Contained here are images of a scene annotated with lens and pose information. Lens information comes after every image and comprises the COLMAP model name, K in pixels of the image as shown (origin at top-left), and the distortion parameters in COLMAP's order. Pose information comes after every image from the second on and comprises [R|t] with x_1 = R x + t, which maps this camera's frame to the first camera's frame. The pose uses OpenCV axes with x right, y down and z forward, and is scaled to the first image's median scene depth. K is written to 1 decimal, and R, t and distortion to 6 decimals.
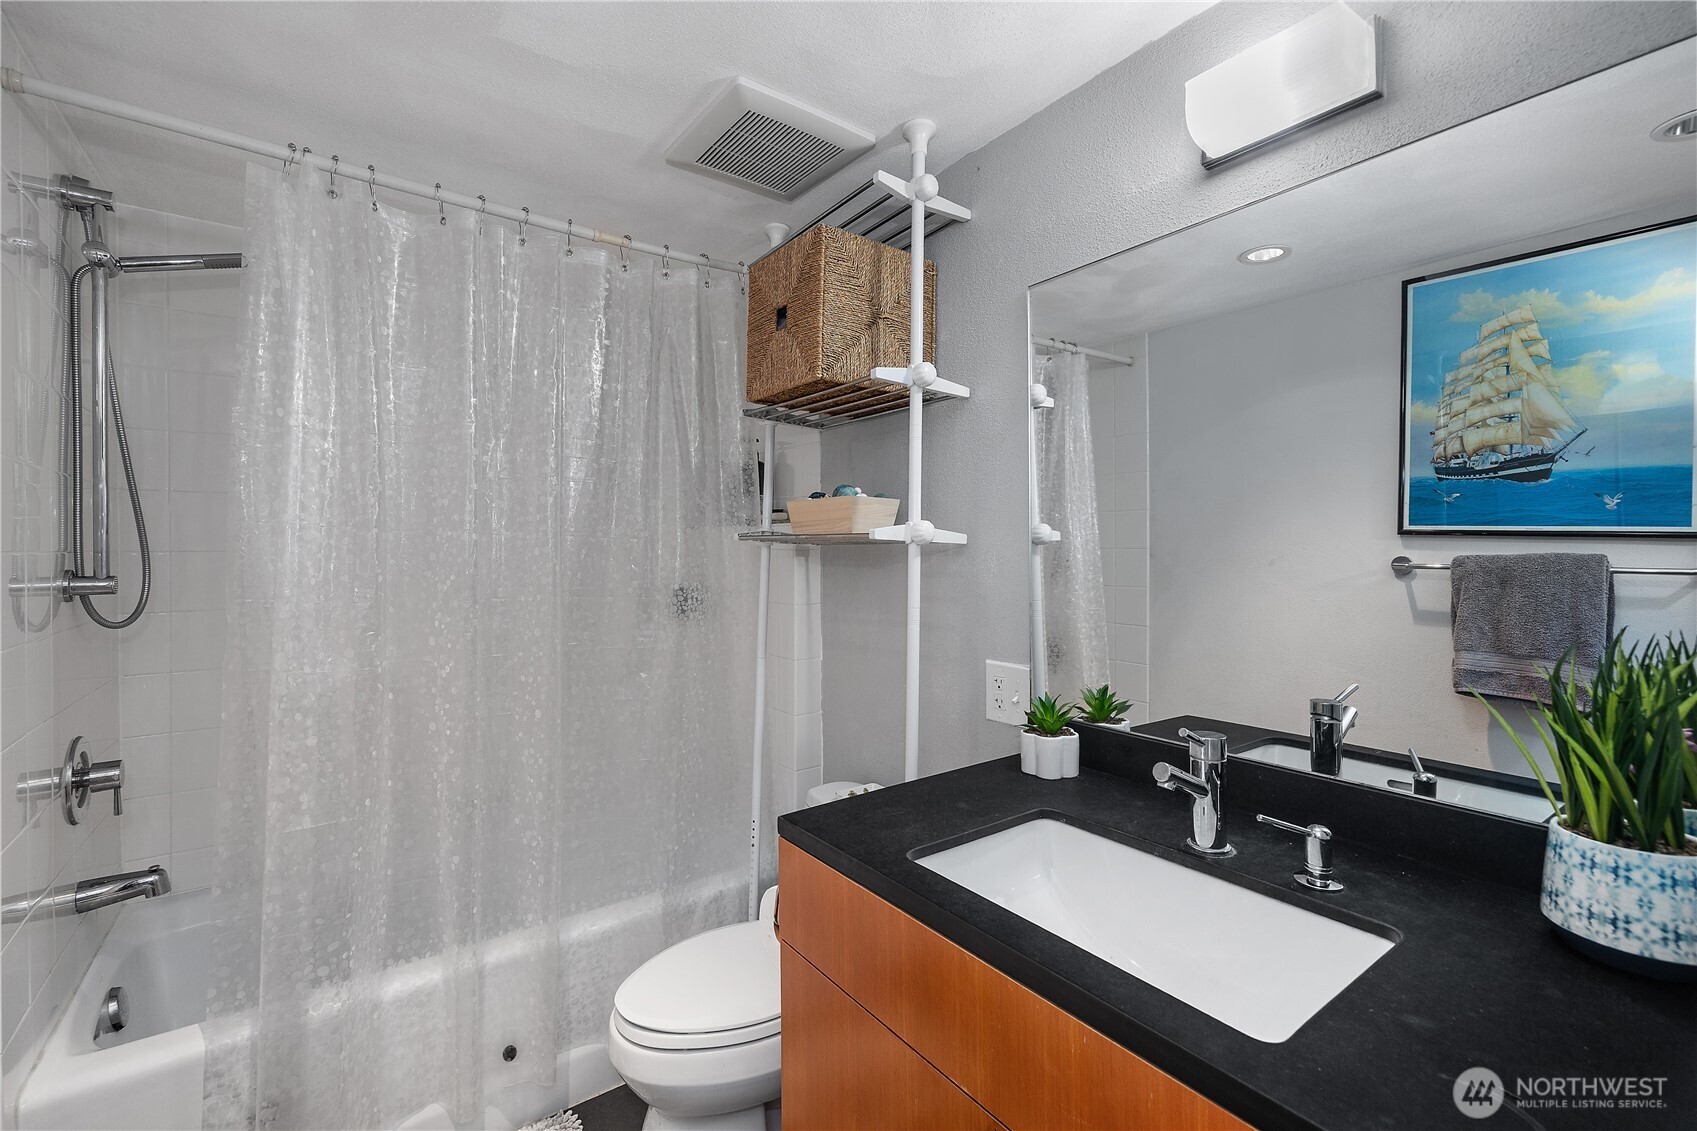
lens RADIAL K [[725.7, 0, 875.6], [0, 725.7, 552.5], [0, 0, 1]] dist [-0.001232, 0.000337]
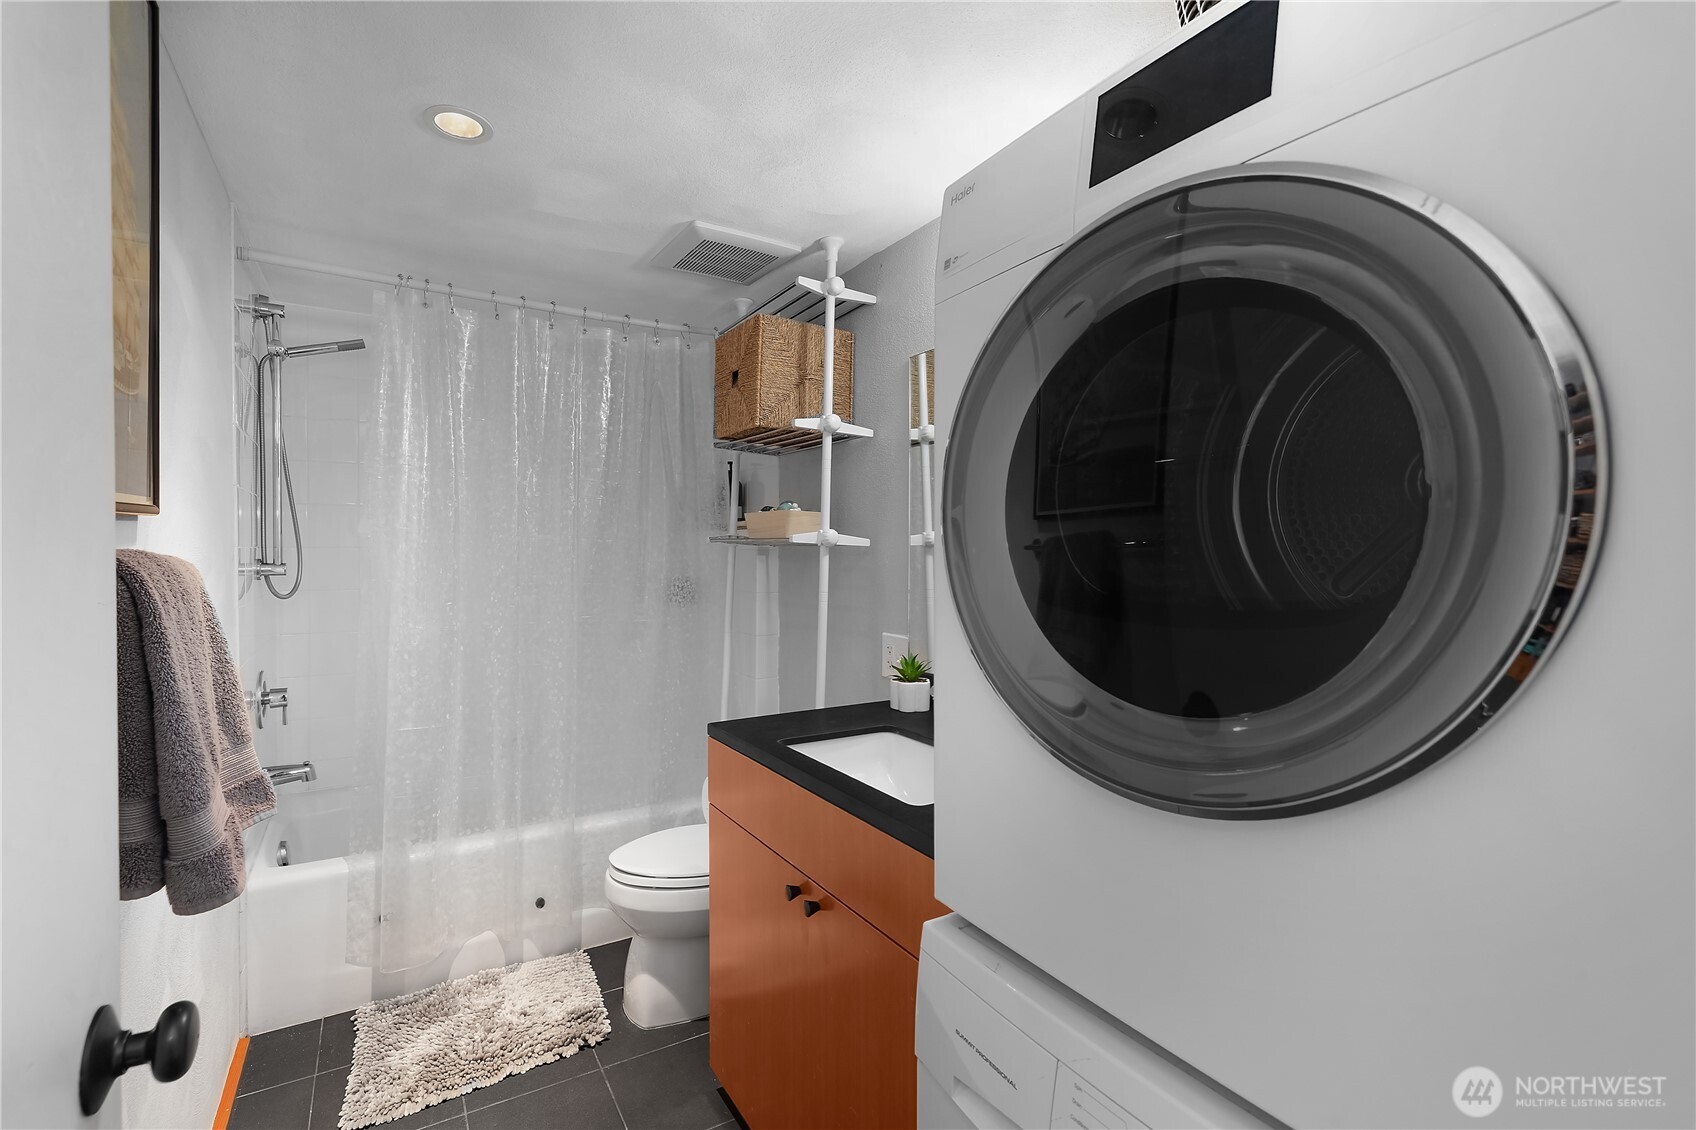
lens RADIAL K [[725.3, 0, 845.7], [0, 725.3, 562.7], [0, 0, 1]] dist [-0.001232, 0.000337]
pose [[0.996991, 0.009175, -0.076978, 0.200519], [-0.008335, 0.999902, 0.011230, 0.004289], [0.077073, -0.010555, 0.996970, -0.371853]]
